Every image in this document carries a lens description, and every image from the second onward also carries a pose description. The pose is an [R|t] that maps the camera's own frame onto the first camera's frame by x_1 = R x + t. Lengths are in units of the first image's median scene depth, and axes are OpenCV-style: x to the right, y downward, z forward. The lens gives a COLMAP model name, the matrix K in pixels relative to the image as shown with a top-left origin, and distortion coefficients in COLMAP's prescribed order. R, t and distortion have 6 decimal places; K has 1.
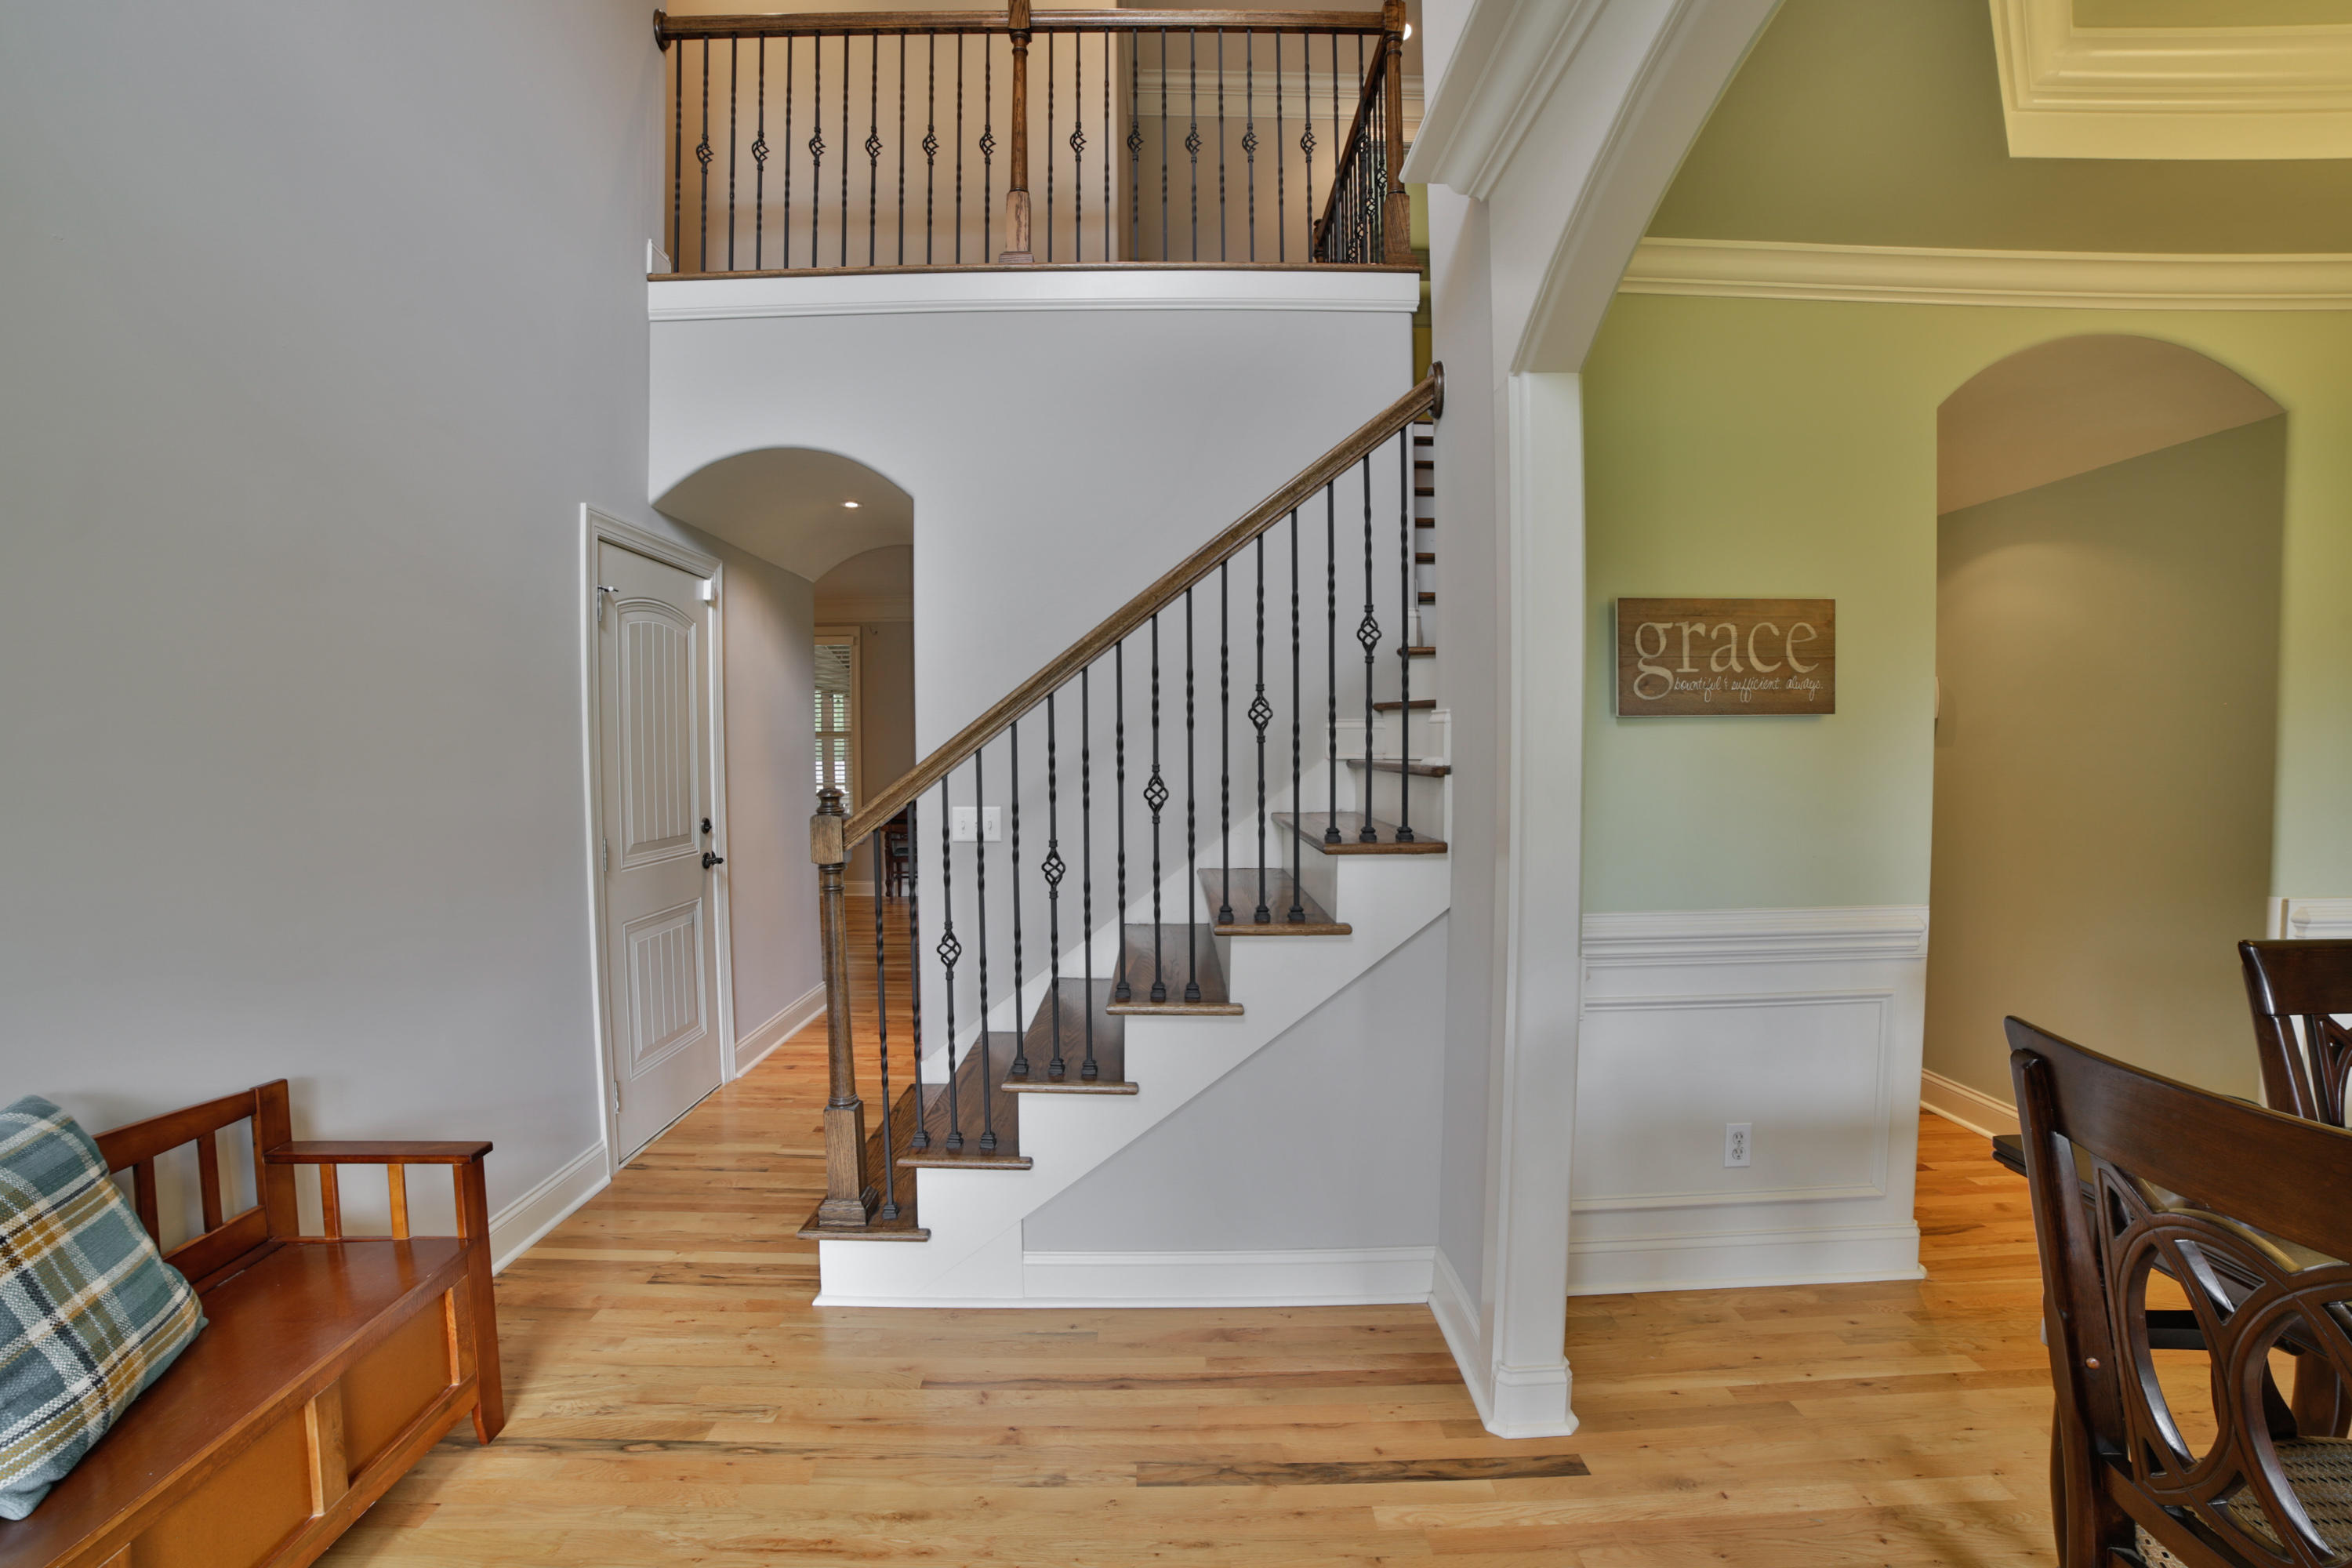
lens RADIAL K [[984.5, 0, 1176.0], [0, 984.5, 784.0], [0, 0, 1]] dist [-0.094746, 0.030052]
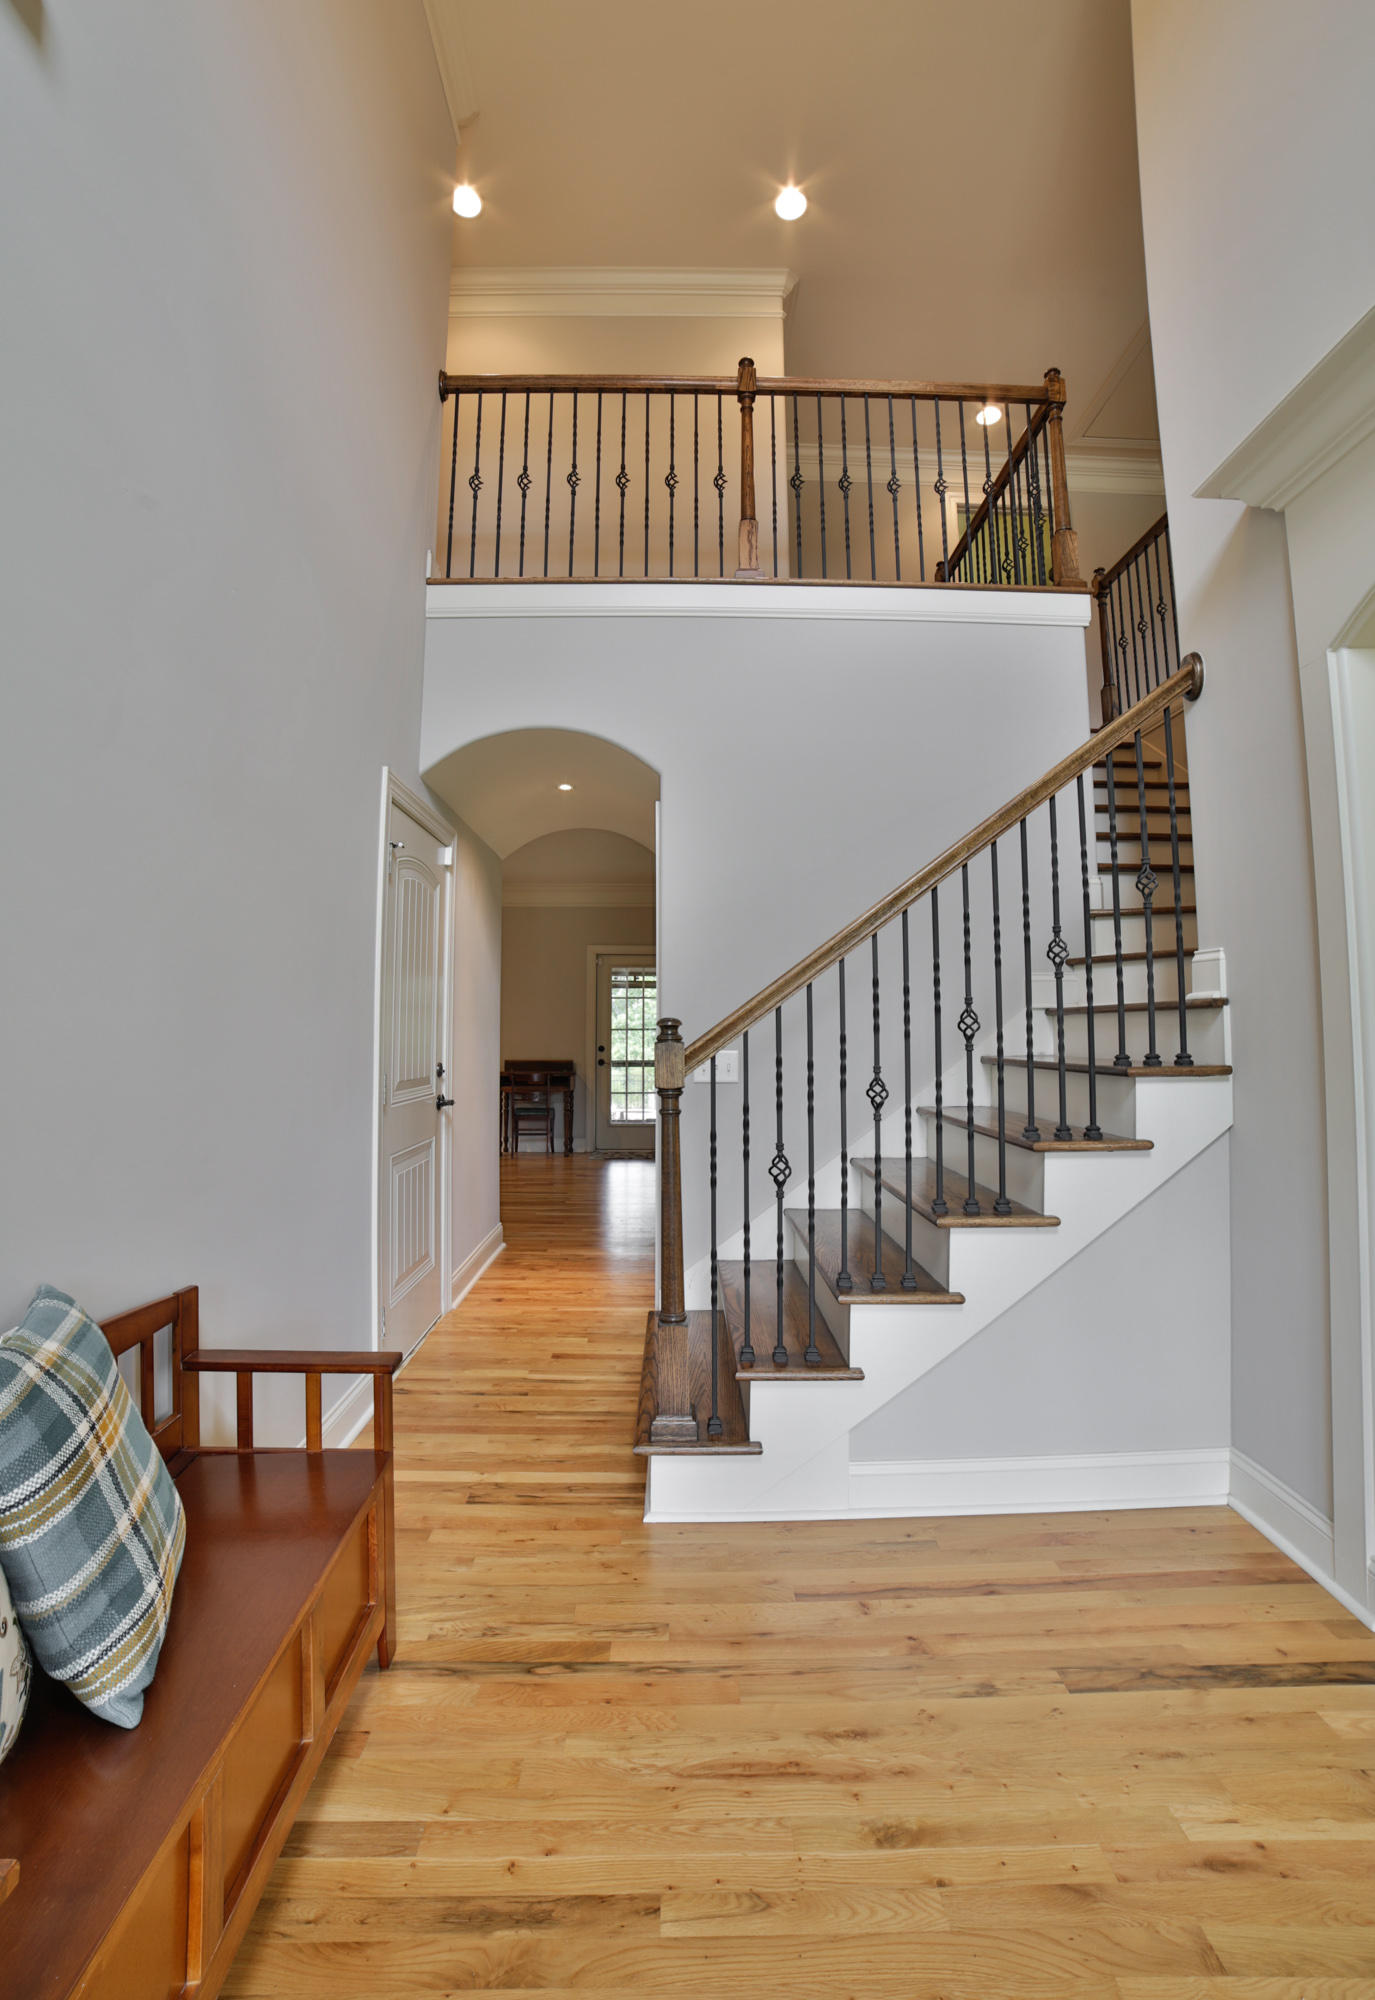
lens RADIAL K [[863.4, 0, 685.4], [0, 863.4, 966.5], [0, 0, 1]] dist [-0.097493, 0.032479]
pose [[0.999983, 0.005221, 0.002612, -0.353713], [-0.004894, 0.993628, -0.112604, 0.058143], [-0.003183, 0.112589, 0.993636, 0.046372]]
